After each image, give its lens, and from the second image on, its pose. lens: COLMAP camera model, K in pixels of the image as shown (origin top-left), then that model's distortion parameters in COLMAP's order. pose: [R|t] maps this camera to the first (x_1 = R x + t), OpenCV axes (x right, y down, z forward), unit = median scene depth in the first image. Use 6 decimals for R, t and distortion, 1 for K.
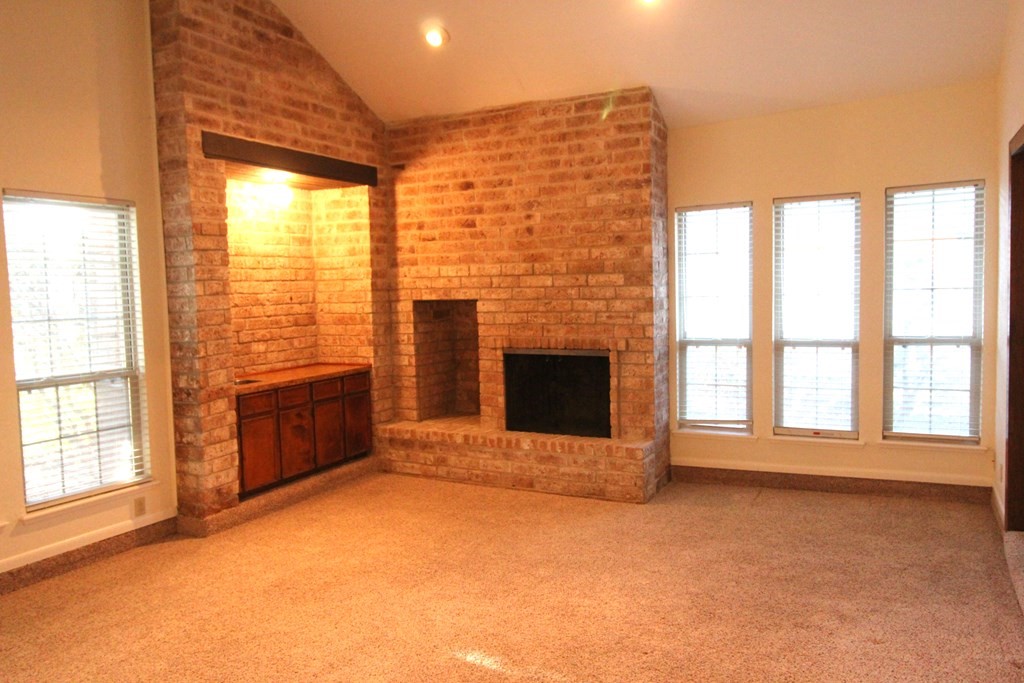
lens RADIAL K [[740.0, 0, 513.1], [0, 740.0, 331.3], [0, 0, 1]] dist [0.004505, 0.003208]
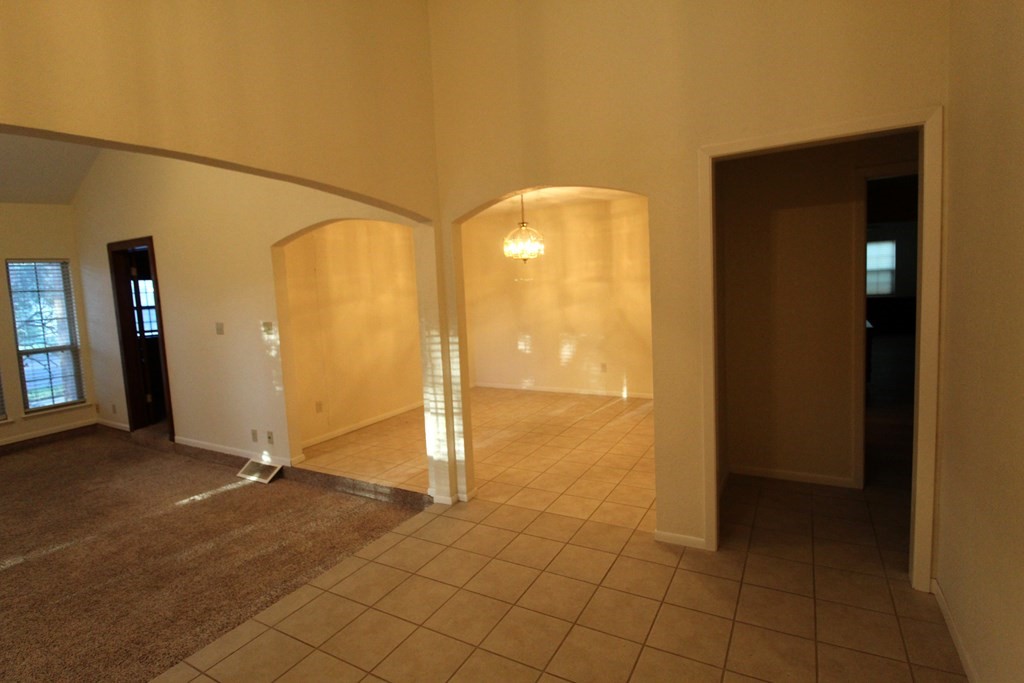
lens RADIAL K [[503.9, 0, 518.3], [0, 503.9, 329.8], [0, 0, 1]] dist [0.003742, -0.012721]
pose [[0.038271, -0.068107, 0.996944, -0.442986], [0.113664, 0.991496, 0.063372, 0.013534], [-0.992782, 0.110891, 0.045687, -0.113028]]
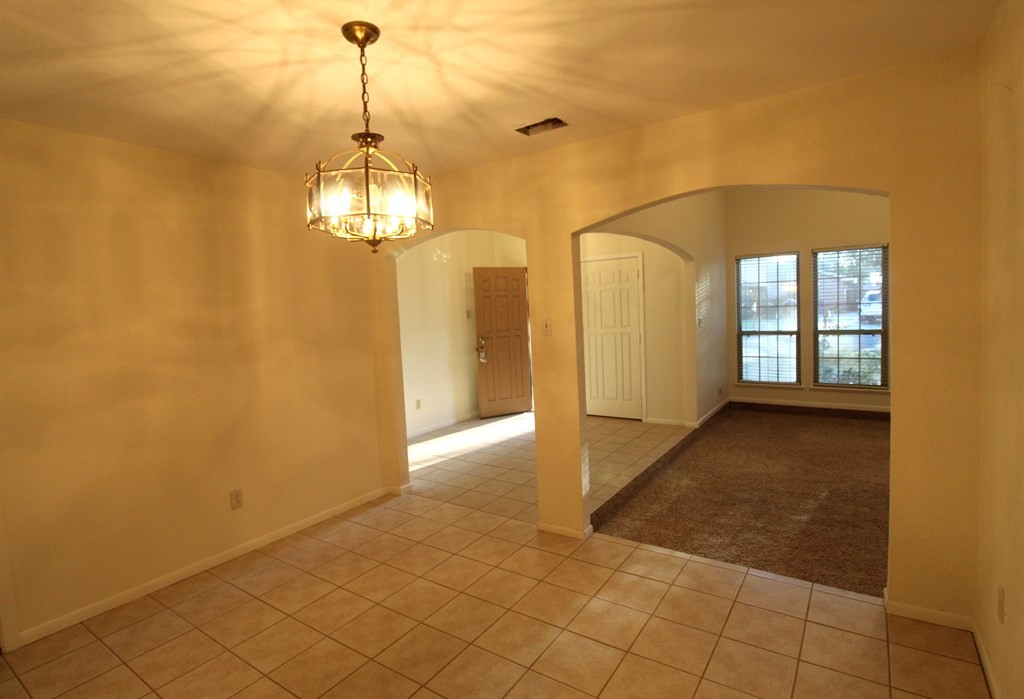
lens RADIAL K [[515.3, 0, 503.1], [0, 515.3, 339.9], [0, 0, 1]] dist [0.000734, -0.000299]
pose [[-0.133951, 0.094291, -0.986492, 0.643872], [-0.014458, 0.995171, 0.097084, -0.019765], [0.990882, 0.027268, -0.131941, 0.011166]]
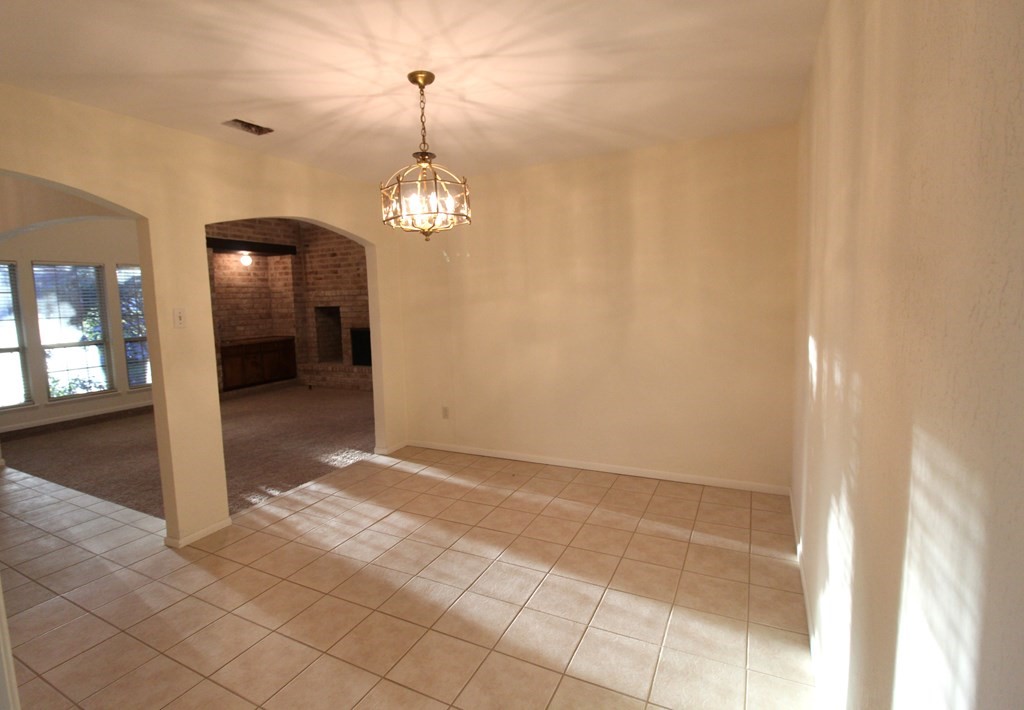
lens RADIAL K [[498.1, 0, 497.6], [0, 498.1, 344.5], [0, 0, 1]] dist [-0.007249, -0.001250]
pose [[0.999982, -0.004376, -0.004204, 0.420688], [0.004498, 0.999557, 0.029422, 0.028694], [0.004074, -0.029440, 0.999558, -0.476033]]
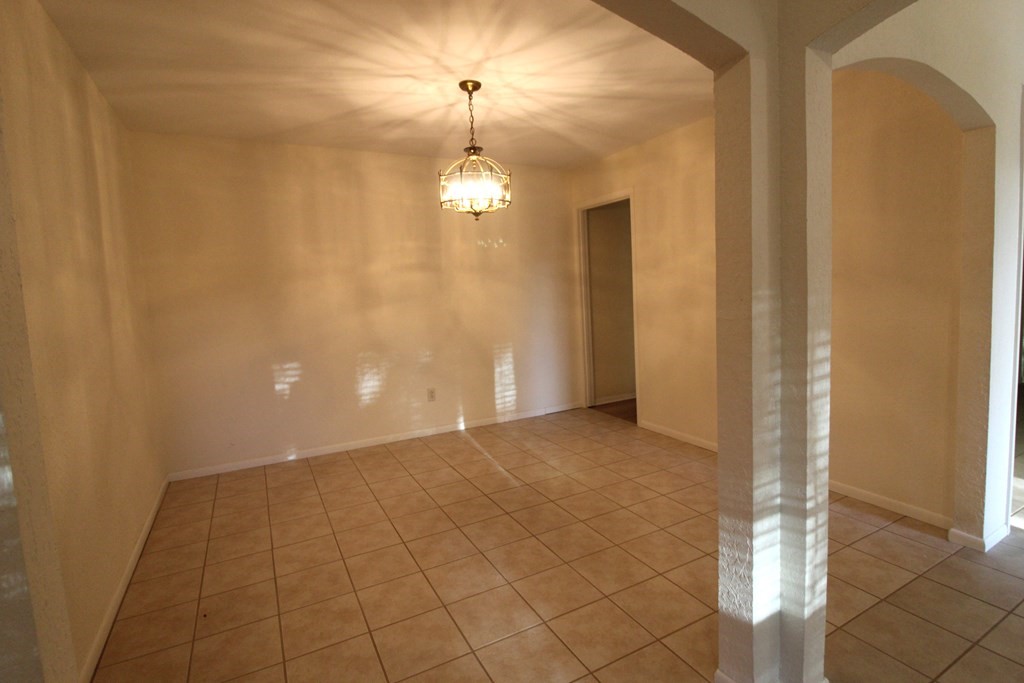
lens RADIAL K [[503.9, 0, 518.3], [0, 503.9, 329.8], [0, 0, 1]] dist [0.003742, -0.012721]
pose [[-0.823291, 0.010046, 0.567531, 0.078020], [0.100000, 0.986772, 0.127597, 0.004412], [-0.558742, 0.161802, -0.813405, 0.267941]]
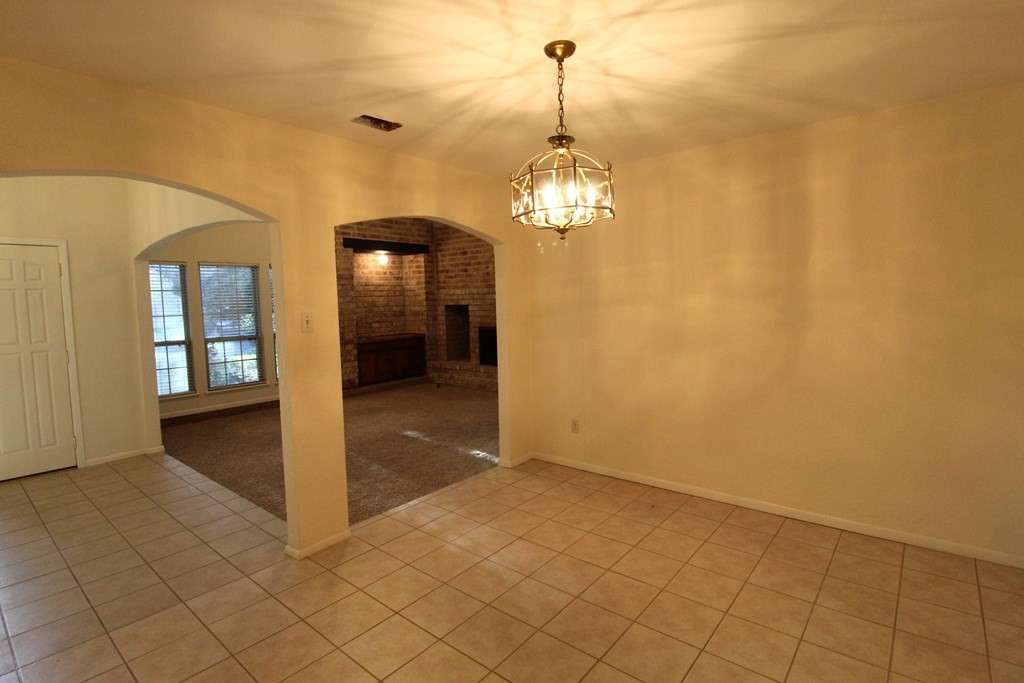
lens RADIAL K [[503.9, 0, 518.3], [0, 503.9, 329.8], [0, 0, 1]] dist [0.003742, -0.012721]
pose [[0.976728, 0.015484, -0.213922, 0.408798], [-0.014215, 0.999871, 0.007472, 0.017481], [0.214010, -0.004257, 0.976822, -0.421350]]
